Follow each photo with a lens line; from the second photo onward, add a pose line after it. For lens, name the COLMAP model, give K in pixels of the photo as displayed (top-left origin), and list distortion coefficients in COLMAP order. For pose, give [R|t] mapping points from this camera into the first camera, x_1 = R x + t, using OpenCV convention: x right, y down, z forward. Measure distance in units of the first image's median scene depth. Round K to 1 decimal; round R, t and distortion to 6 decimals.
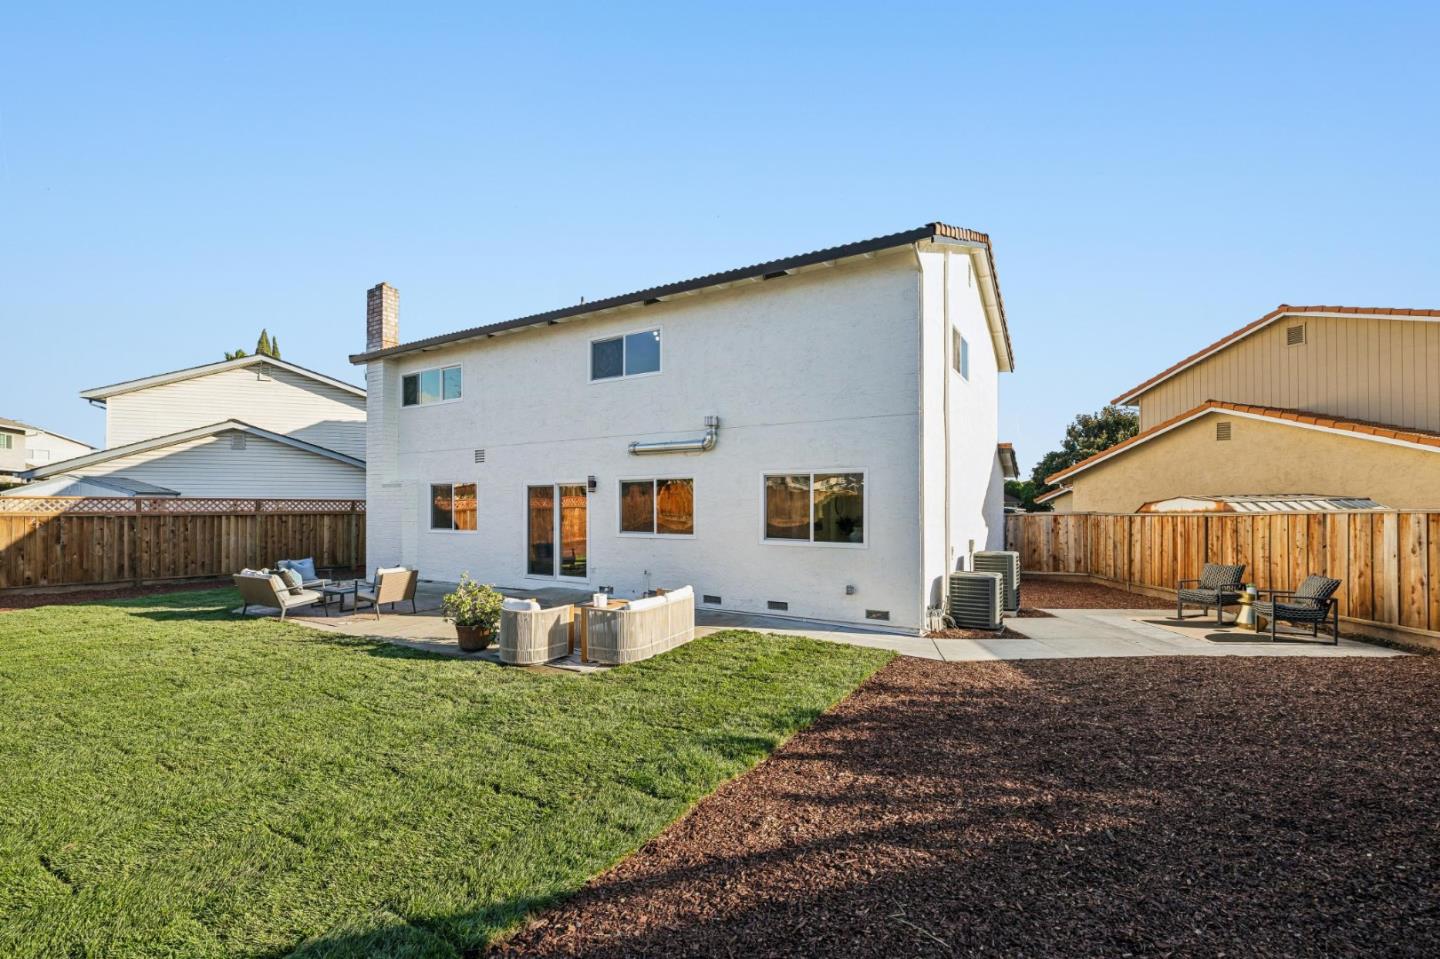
lens RADIAL K [[634.1, 0, 718.2], [0, 634.1, 502.6], [0, 0, 1]] dist [-0.004979, 0.000076]
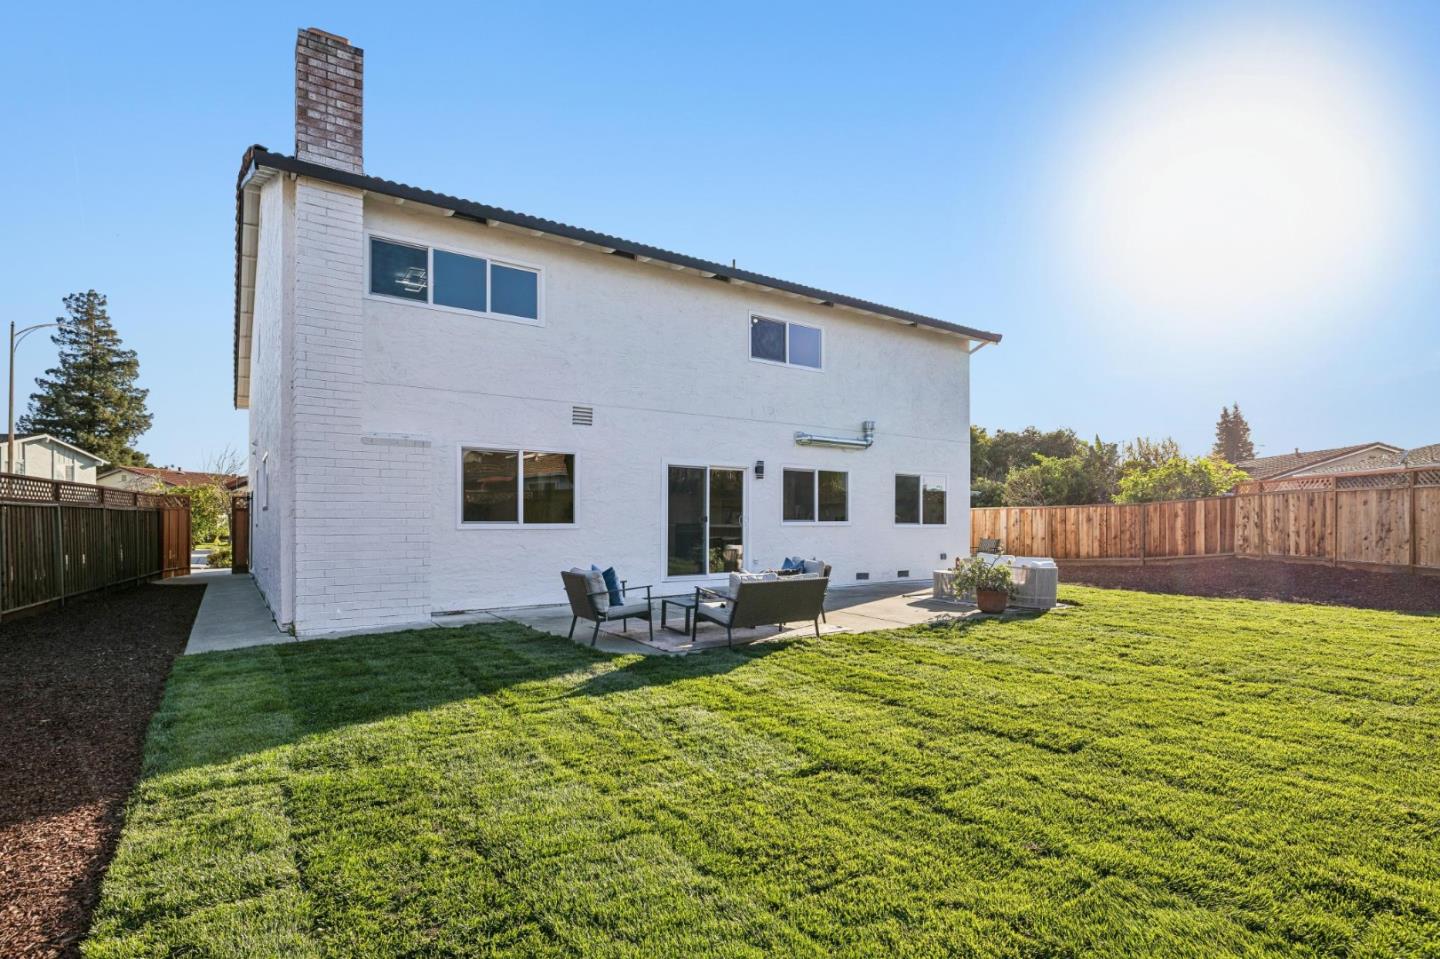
lens RADIAL K [[737.4, 0, 722.9], [0, 737.4, 514.7], [0, 0, 1]] dist [0.000596, 0.000170]
pose [[0.387987, 0.010516, 0.921605, -1.124715], [-0.007186, 0.999939, -0.008384, 0.042673], [-0.921637, -0.003370, 0.388039, 0.580046]]
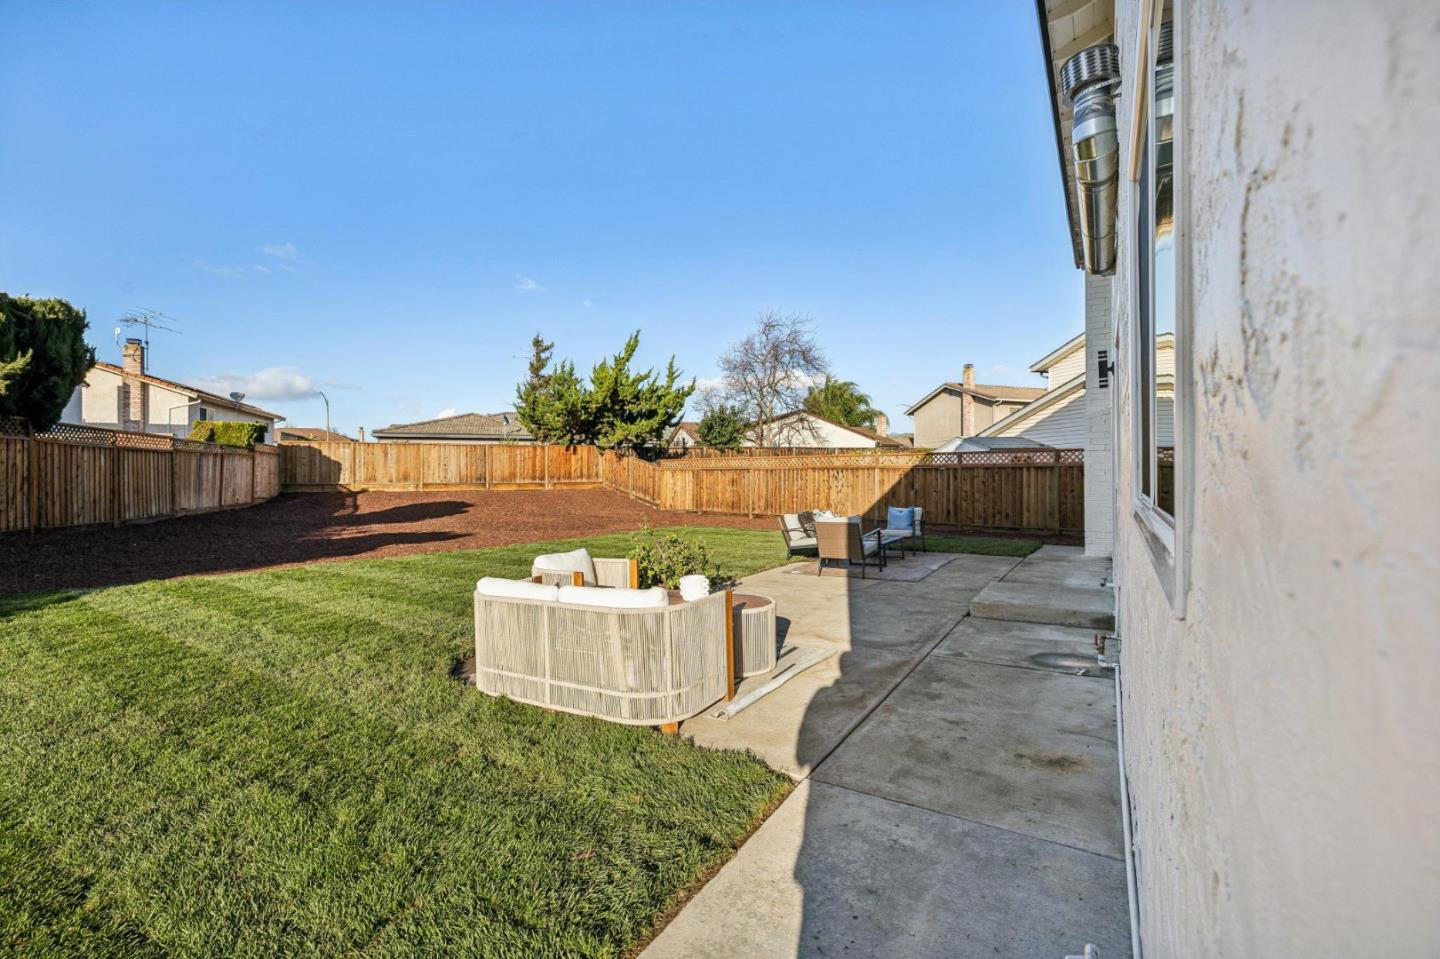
lens RADIAL K [[609.1, 0, 720.0], [0, 609.1, 479.5], [0, 0, 1]] dist [0.001886, 0.000066]
pose [[-0.010881, 0.004617, -0.999930, 0.214736], [0.006564, 0.999968, 0.004546, 0.039394], [0.999919, -0.006514, -0.010911, 0.670836]]
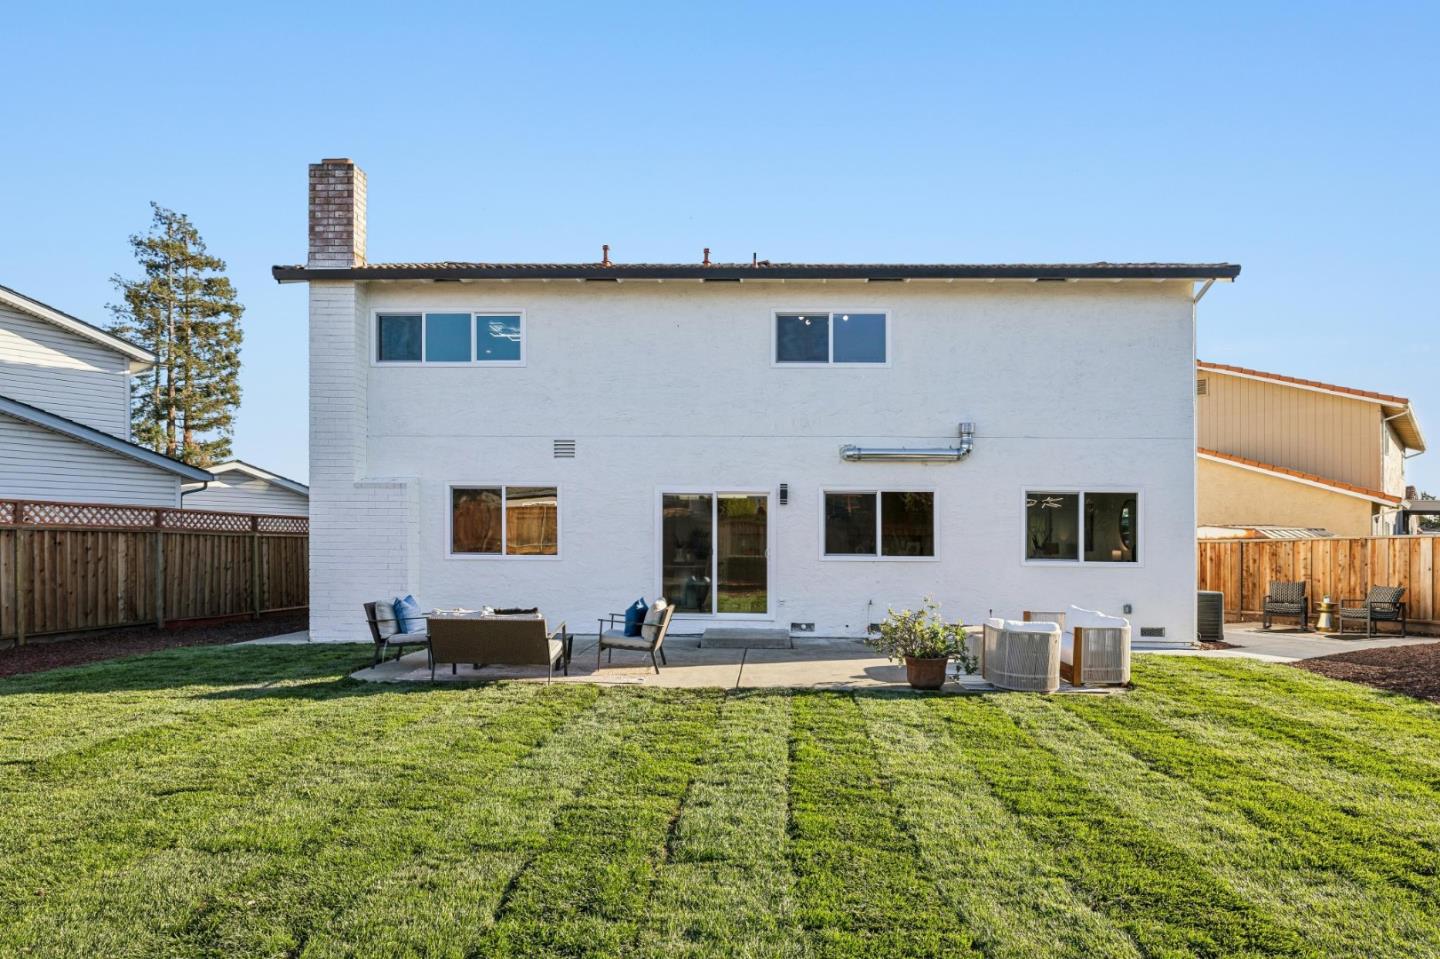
lens RADIAL K [[847.4, 0, 722.0], [0, 847.4, 543.2], [0, 0, 1]] dist [-0.001236, -0.001070]
pose [[0.871456, 0.009188, 0.490388, -0.723235], [-0.012868, 0.999909, 0.004134, 0.026115], [-0.490305, -0.009912, 0.871495, 0.106538]]
